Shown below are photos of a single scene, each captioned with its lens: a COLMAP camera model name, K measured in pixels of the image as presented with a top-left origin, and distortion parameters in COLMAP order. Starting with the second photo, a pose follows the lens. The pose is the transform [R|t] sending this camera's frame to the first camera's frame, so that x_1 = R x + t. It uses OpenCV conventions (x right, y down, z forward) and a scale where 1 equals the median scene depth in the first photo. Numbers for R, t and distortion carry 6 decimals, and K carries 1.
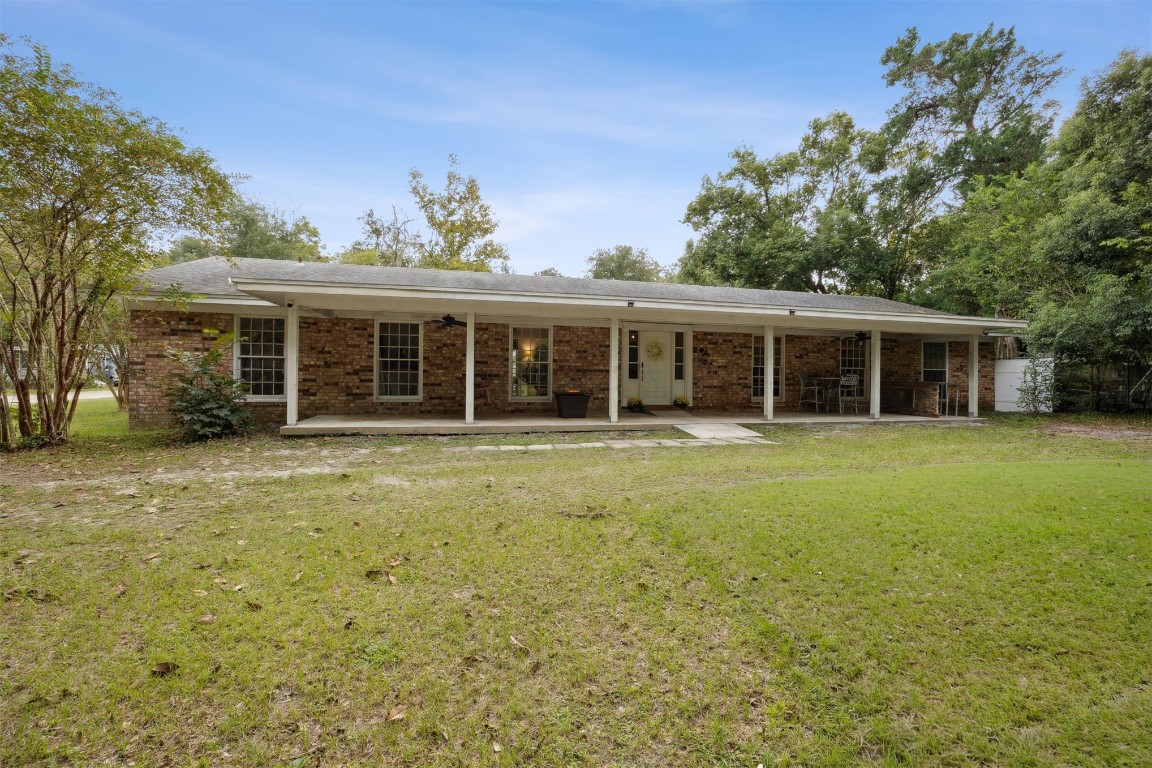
lens RADIAL K [[493.4, 0, 576.0], [0, 493.4, 384.0], [0, 0, 1]] dist [-0.030027, -0.000023]
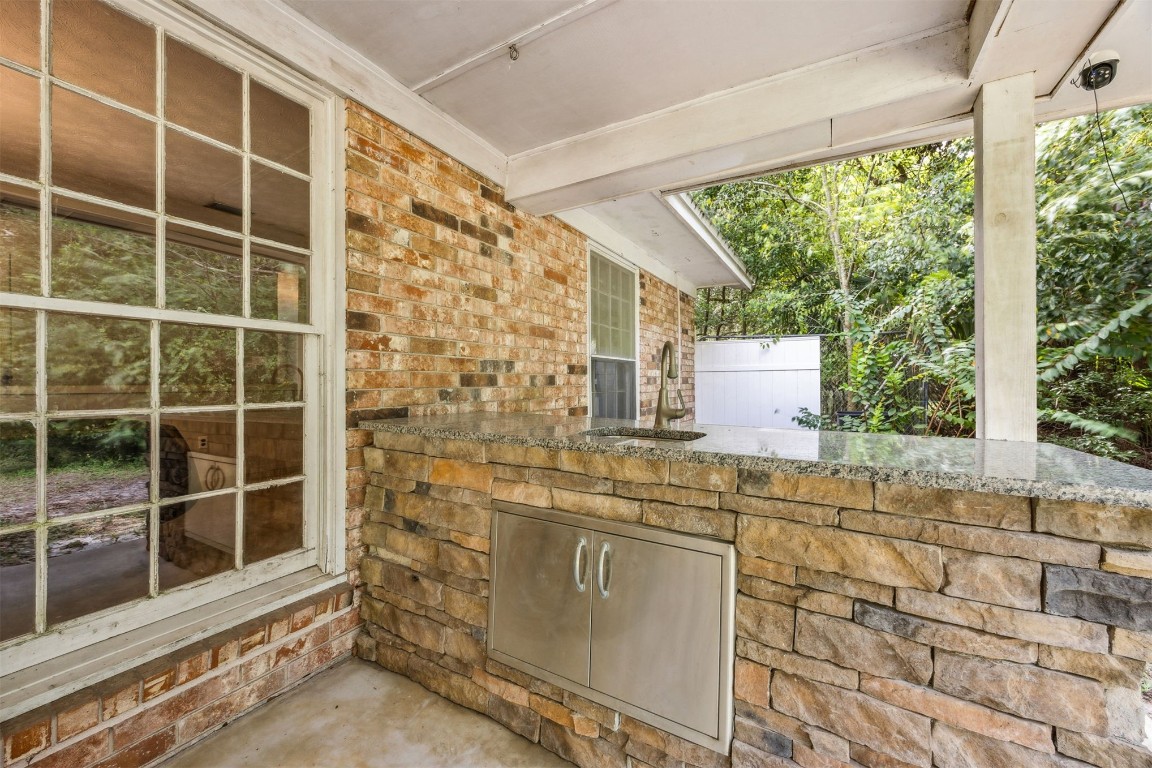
lens RADIAL K [[436.7, 0, 578.5], [0, 436.7, 381.0], [0, 0, 1]] dist [-0.002948, -0.000048]
pose [[0.689984, -0.010832, 0.723744, 0.608913], [0.020382, 0.999782, -0.004467, -0.017892], [-0.723538, 0.017834, 0.690054, 0.949301]]
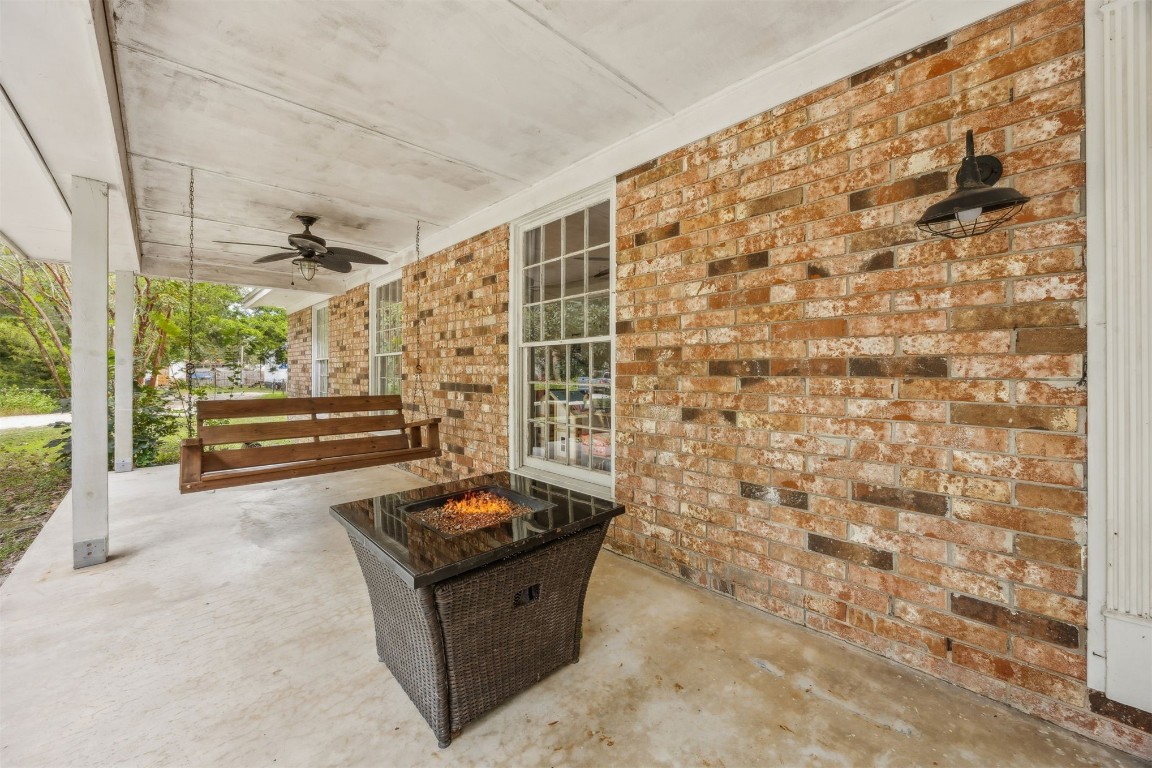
lens RADIAL K [[445.1, 0, 574.6], [0, 445.1, 370.5], [0, 0, 1]] dist [0.001285, 0.000194]
pose [[0.499635, -0.013419, -0.866132, 0.115460], [-0.003890, 0.999835, -0.017735, -0.021911], [0.866227, 0.012230, 0.499501, 0.811238]]
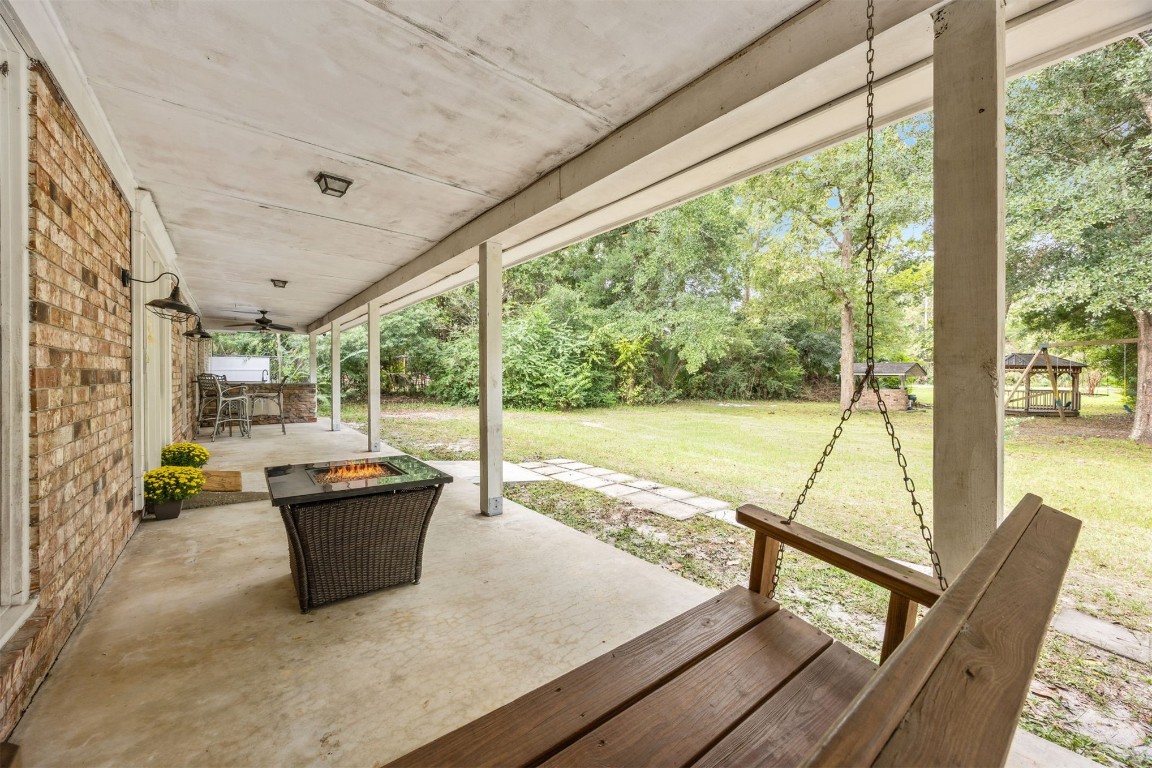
lens RADIAL K [[433.9, 0, 579.8], [0, 433.9, 376.6], [0, 0, 1]] dist [-0.020945, -0.000166]
pose [[-0.430022, -0.015128, 0.902692, -0.189435], [0.006121, 0.999788, 0.019672, -0.027527], [-0.902798, 0.013985, -0.429838, 0.840862]]
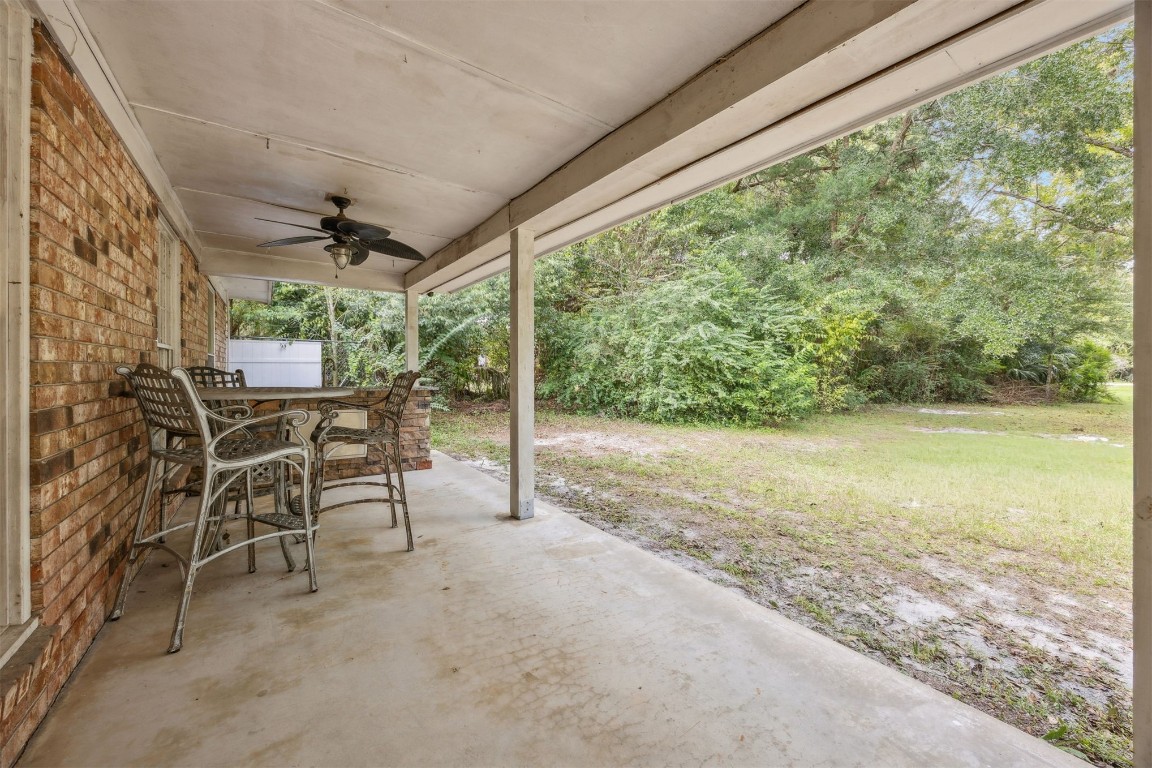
lens RADIAL K [[445.1, 0, 574.6], [0, 445.1, 370.5], [0, 0, 1]] dist [0.001285, 0.000194]
pose [[-0.372663, -0.013197, 0.927873, 0.300194], [0.007336, 0.999826, 0.017167, -0.023531], [-0.927938, 0.013204, -0.372501, 0.961815]]
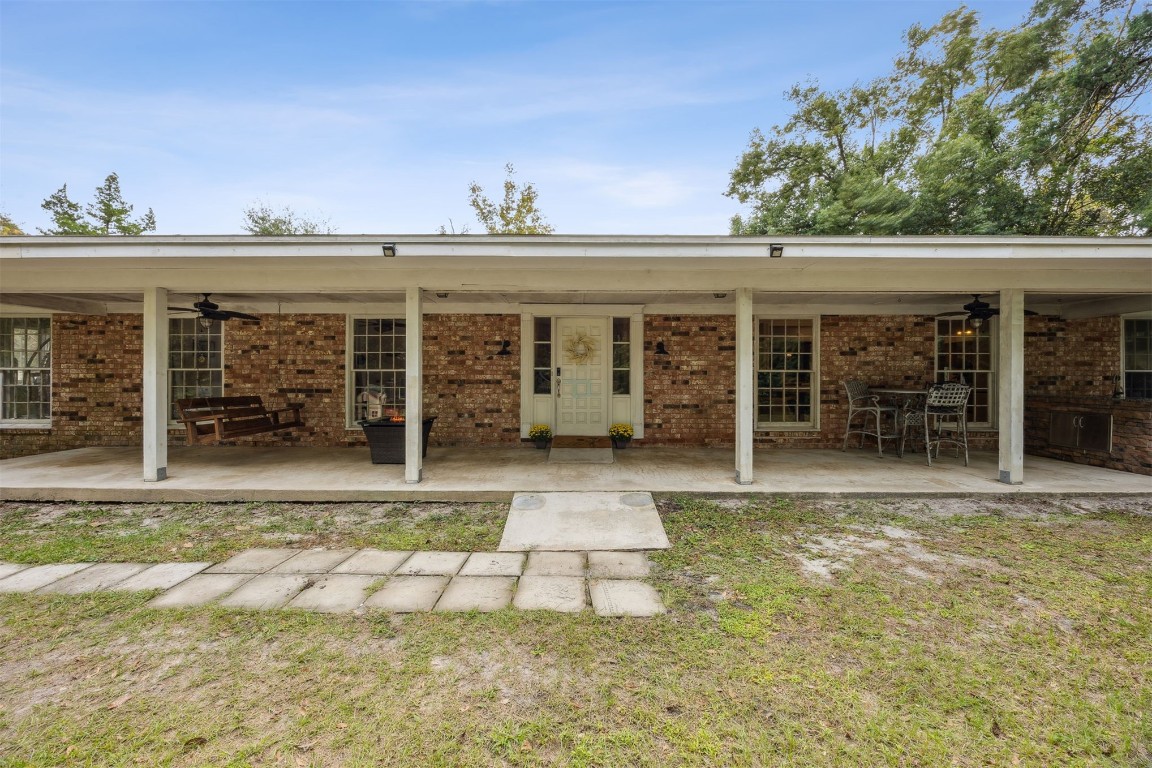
lens RADIAL K [[436.7, 0, 578.5], [0, 436.7, 381.0], [0, 0, 1]] dist [-0.002948, -0.000048]
pose [[0.970808, -0.008787, -0.239696, 0.284451], [0.005885, 0.999901, -0.012819, -0.018907], [0.239784, 0.011034, 0.970763, 0.452308]]
